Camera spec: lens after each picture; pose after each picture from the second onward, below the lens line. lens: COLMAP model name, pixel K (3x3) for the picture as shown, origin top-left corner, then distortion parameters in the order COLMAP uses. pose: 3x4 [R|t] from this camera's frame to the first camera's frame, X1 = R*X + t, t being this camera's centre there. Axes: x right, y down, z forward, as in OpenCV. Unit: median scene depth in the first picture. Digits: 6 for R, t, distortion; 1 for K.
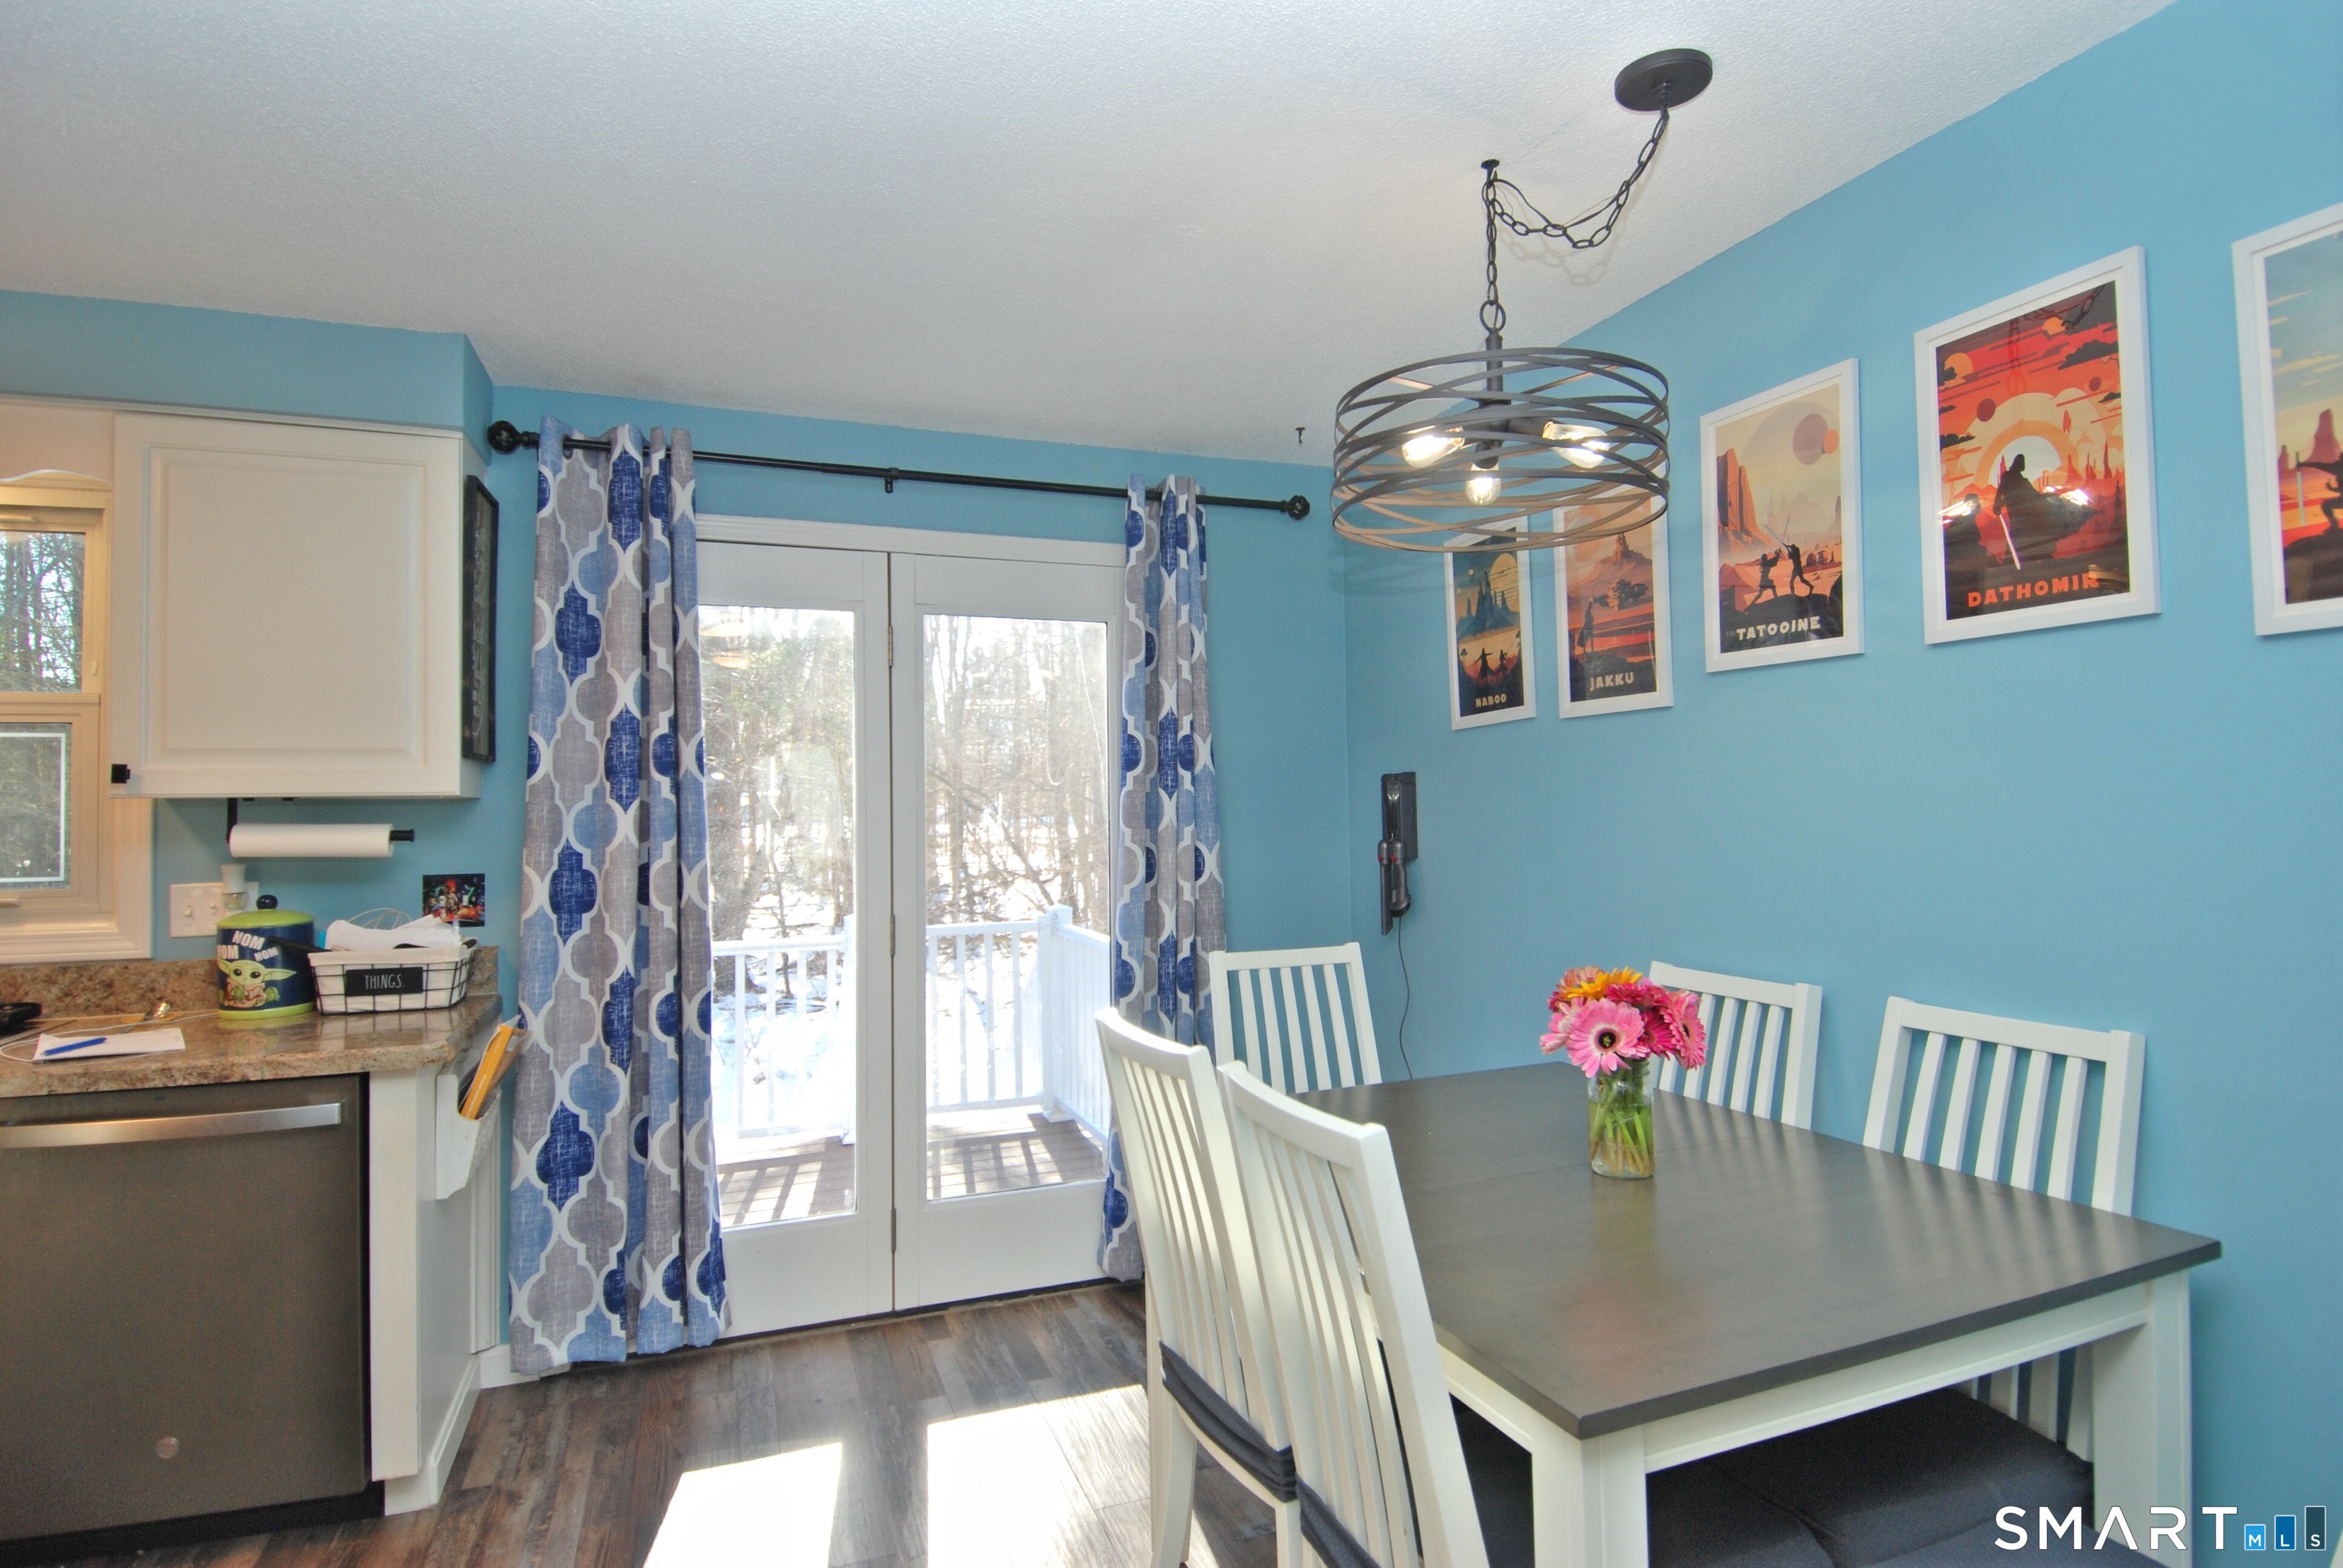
lens RADIAL K [[1240.0, 0, 1193.8], [0, 1240.0, 776.0], [0, 0, 1]] dist [0.047874, -0.054801]
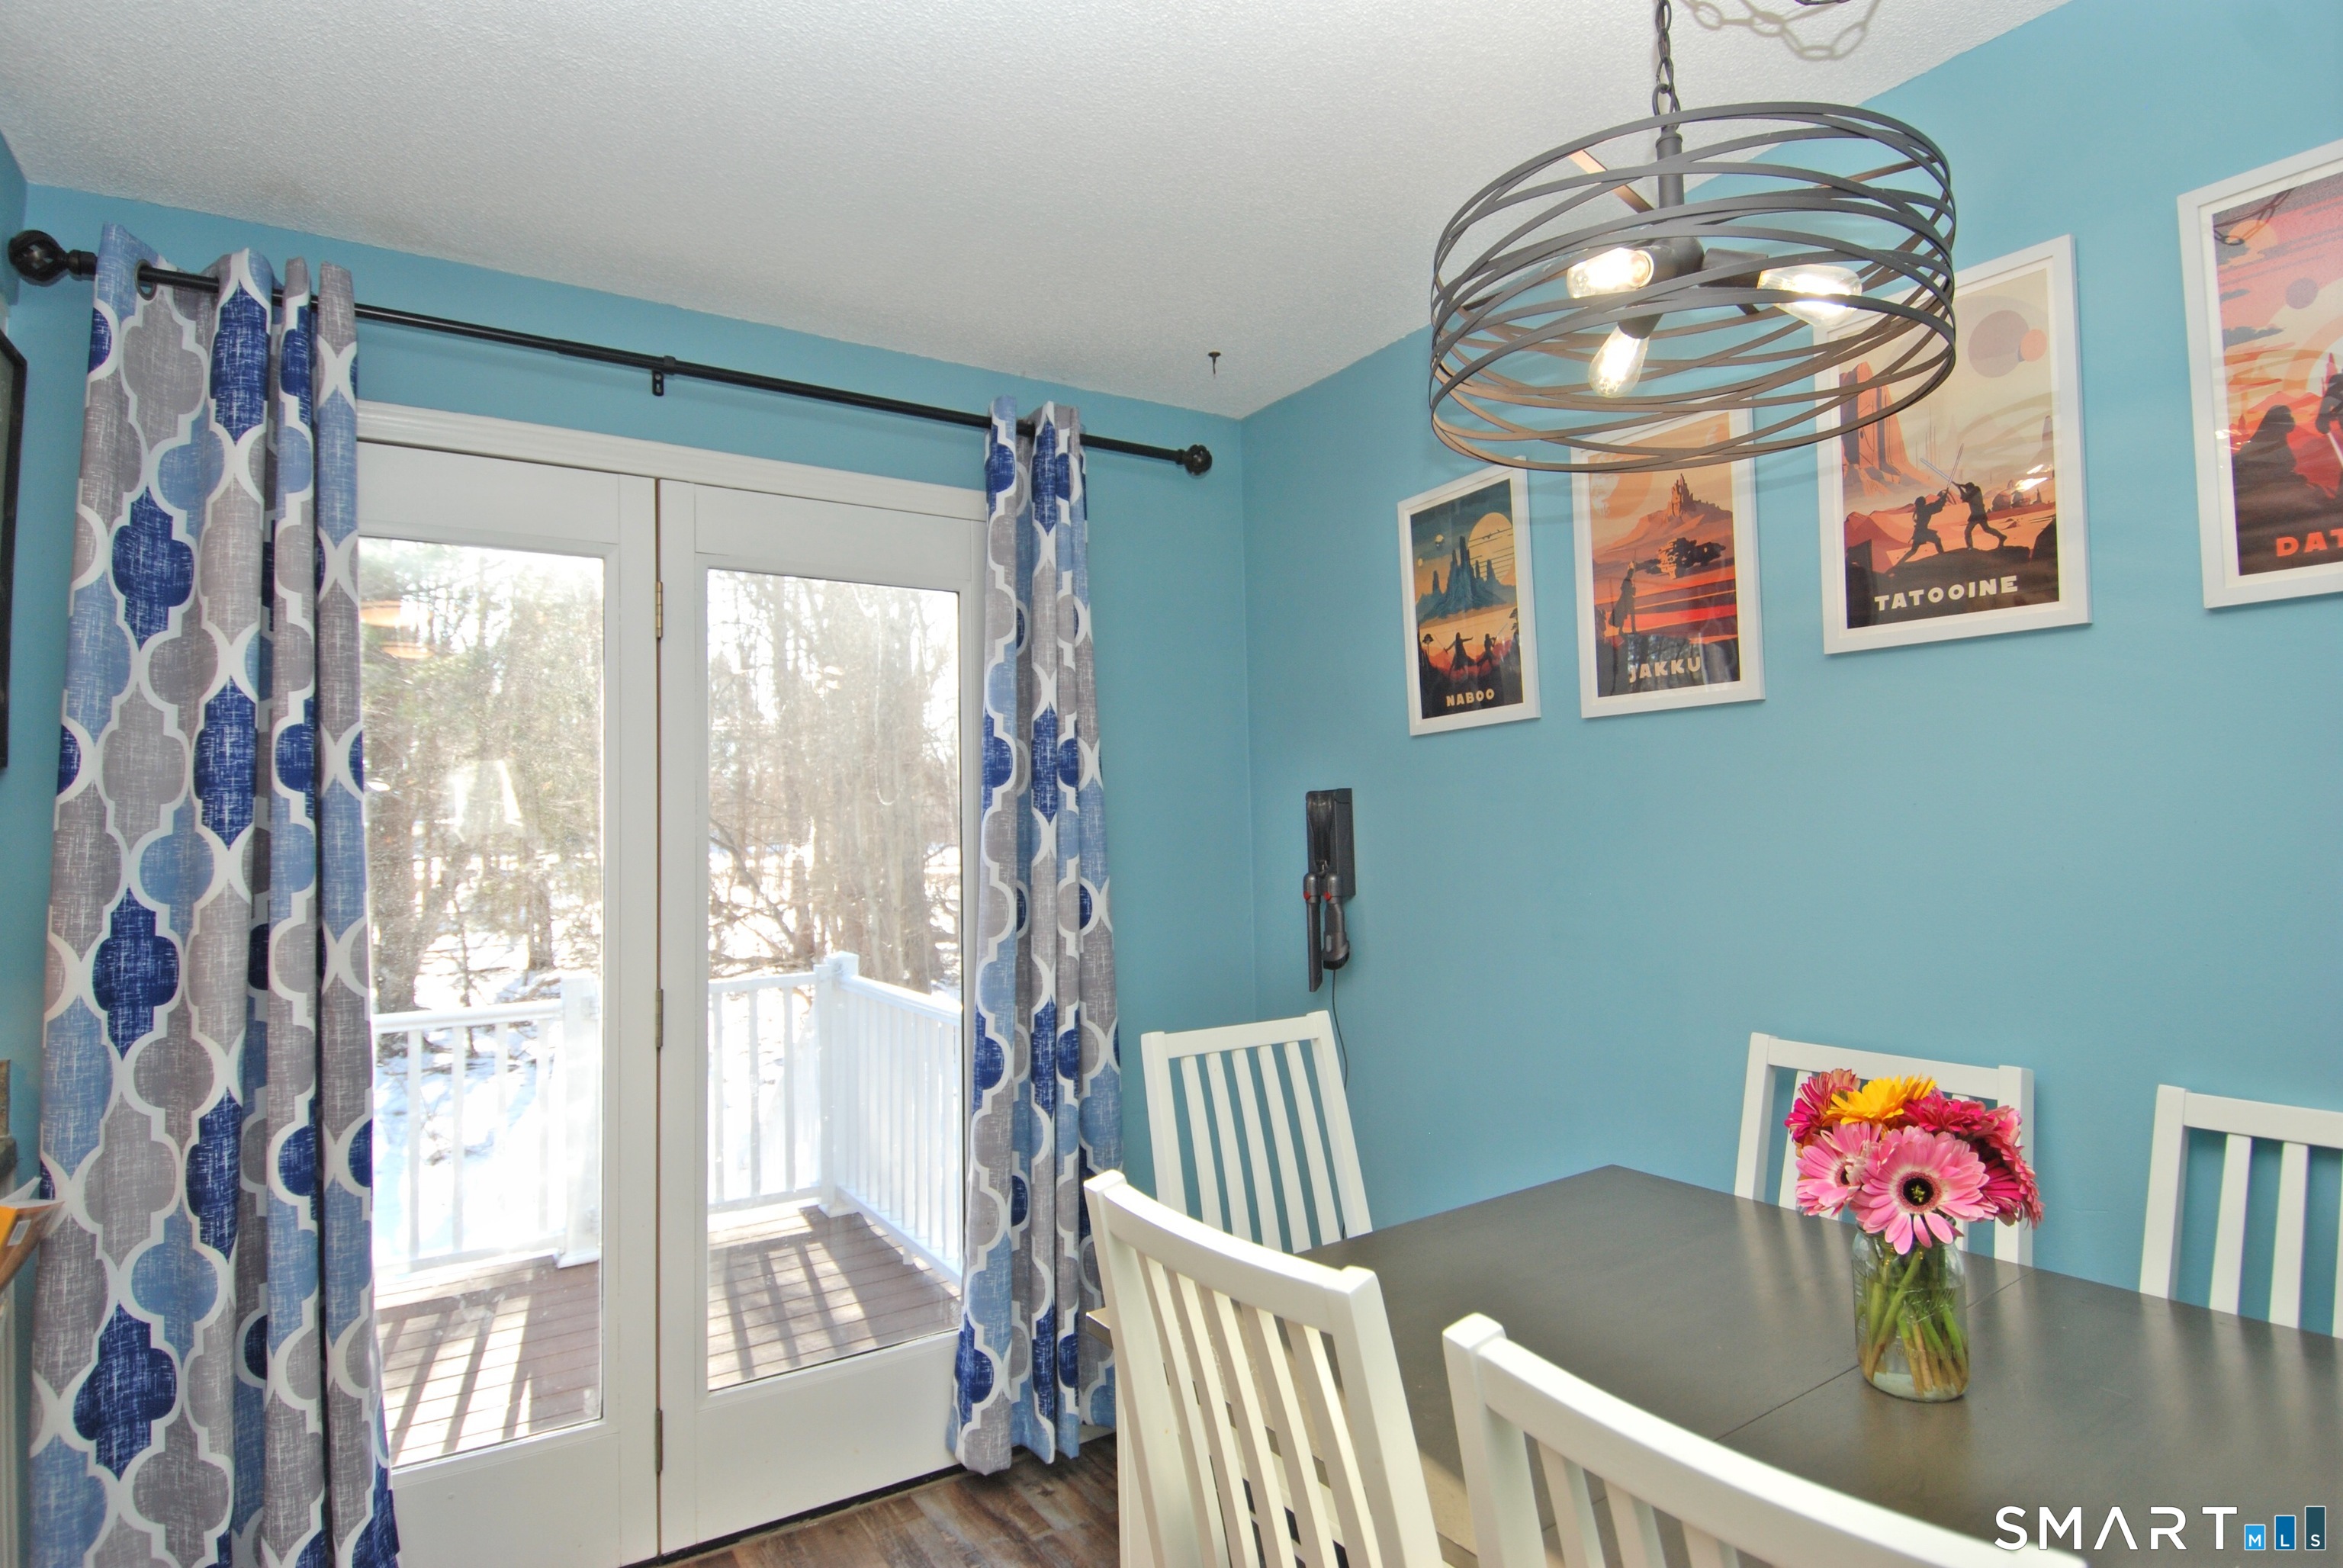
lens RADIAL K [[1240.0, 0, 1193.8], [0, 1240.0, 776.0], [0, 0, 1]] dist [0.047874, -0.054801]
pose [[0.978300, 0.003916, 0.207158, -0.102811], [0.000397, 0.999784, -0.020772, 0.006262], [-0.207195, 0.020403, 0.978087, 0.266504]]
